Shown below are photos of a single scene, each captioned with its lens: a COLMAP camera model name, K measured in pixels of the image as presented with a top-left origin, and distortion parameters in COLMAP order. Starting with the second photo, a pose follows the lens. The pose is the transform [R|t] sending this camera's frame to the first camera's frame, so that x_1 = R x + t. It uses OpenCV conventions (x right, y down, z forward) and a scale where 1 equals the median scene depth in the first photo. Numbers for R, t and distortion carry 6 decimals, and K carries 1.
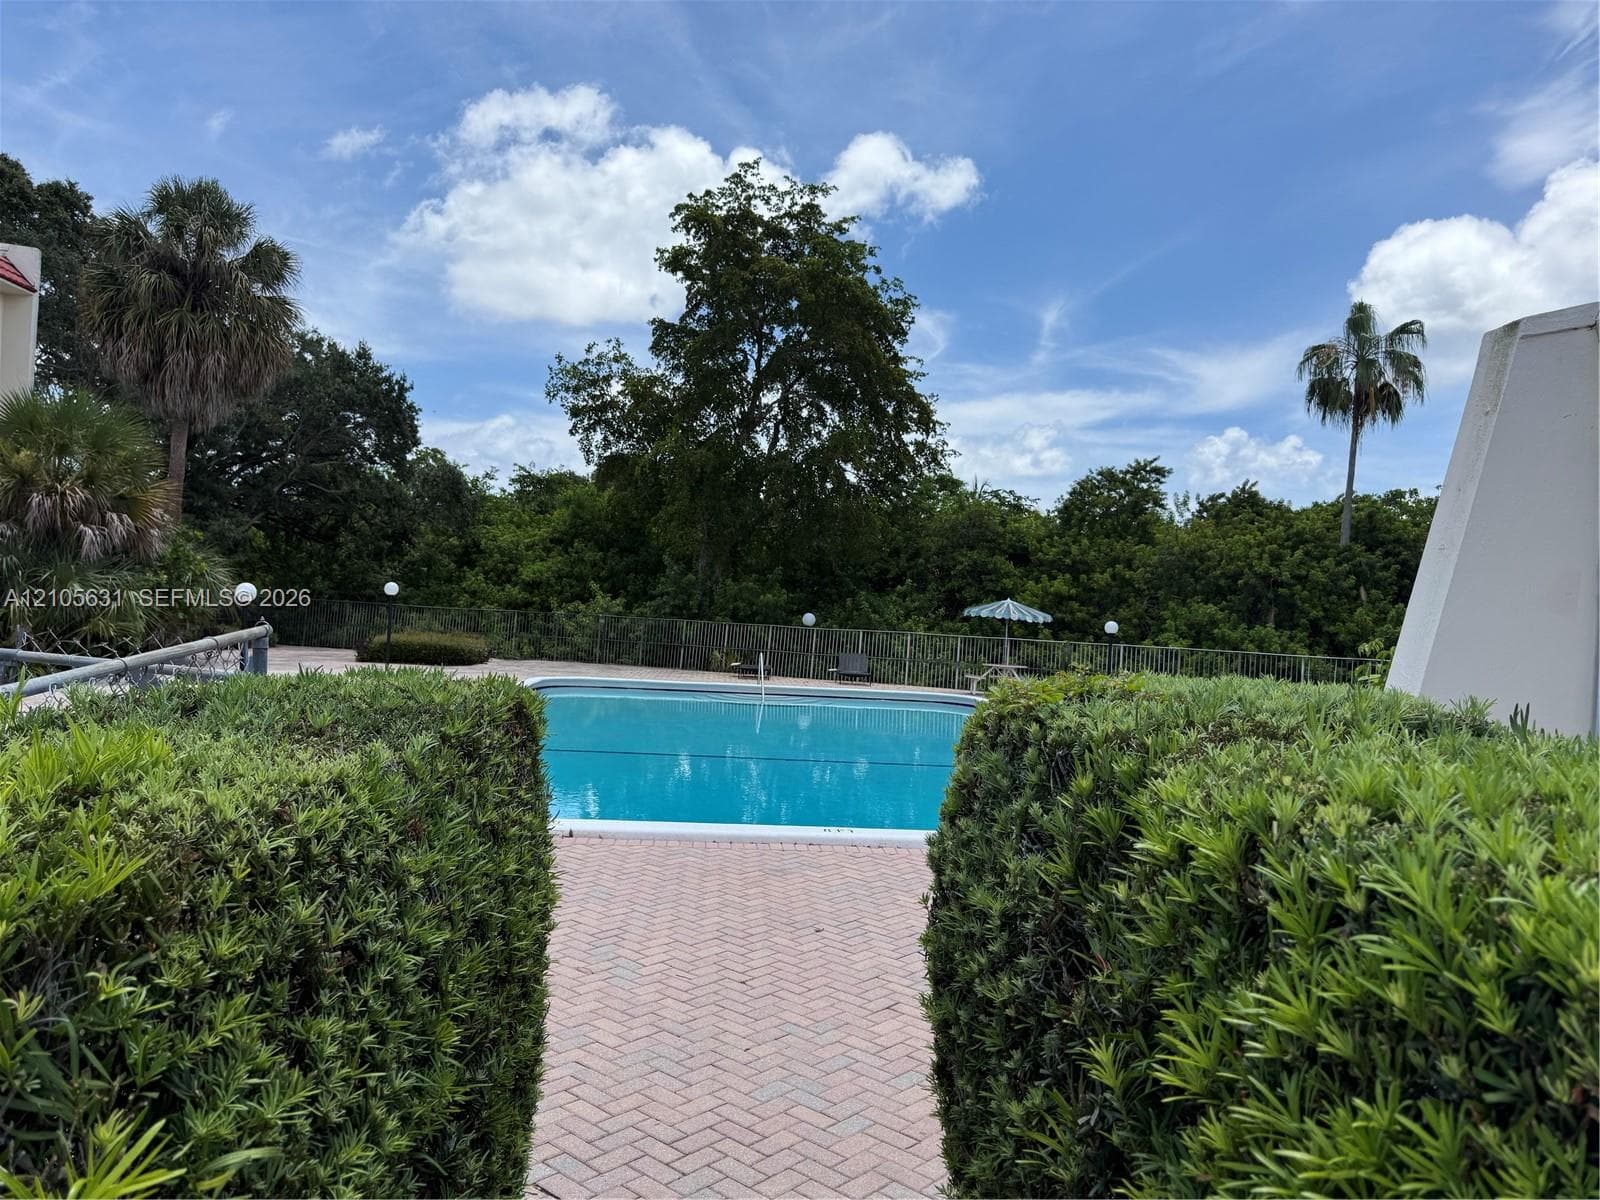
lens RADIAL K [[1128.9, 0, 800.0], [0, 1128.9, 600.0], [0, 0, 1]] dist [0.065718, -0.064791]
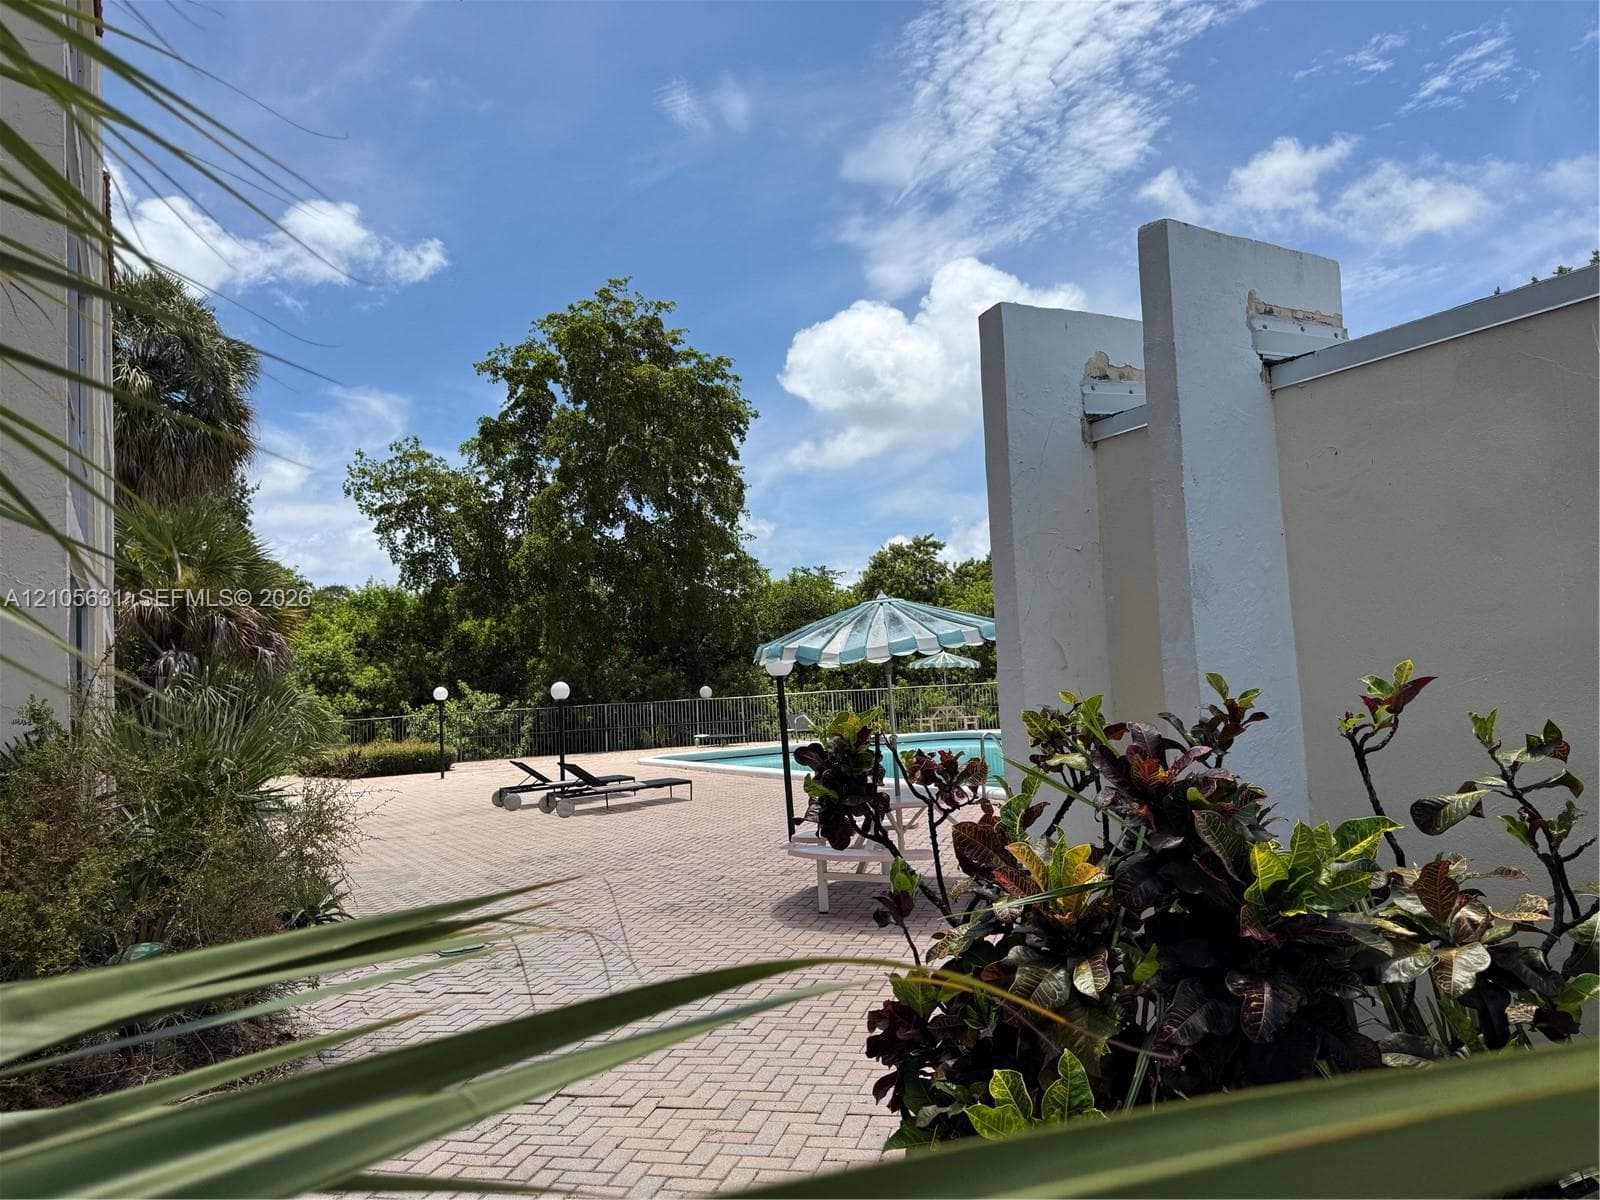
lens RADIAL K [[1128.9, 0, 800.0], [0, 1128.9, 600.0], [0, 0, 1]] dist [0.065718, -0.064791]
pose [[0.887327, -0.065926, 0.456404, -0.345118], [0.098423, 0.993997, -0.047772, -0.009116], [-0.450514, 0.087310, 0.888490, -0.014332]]
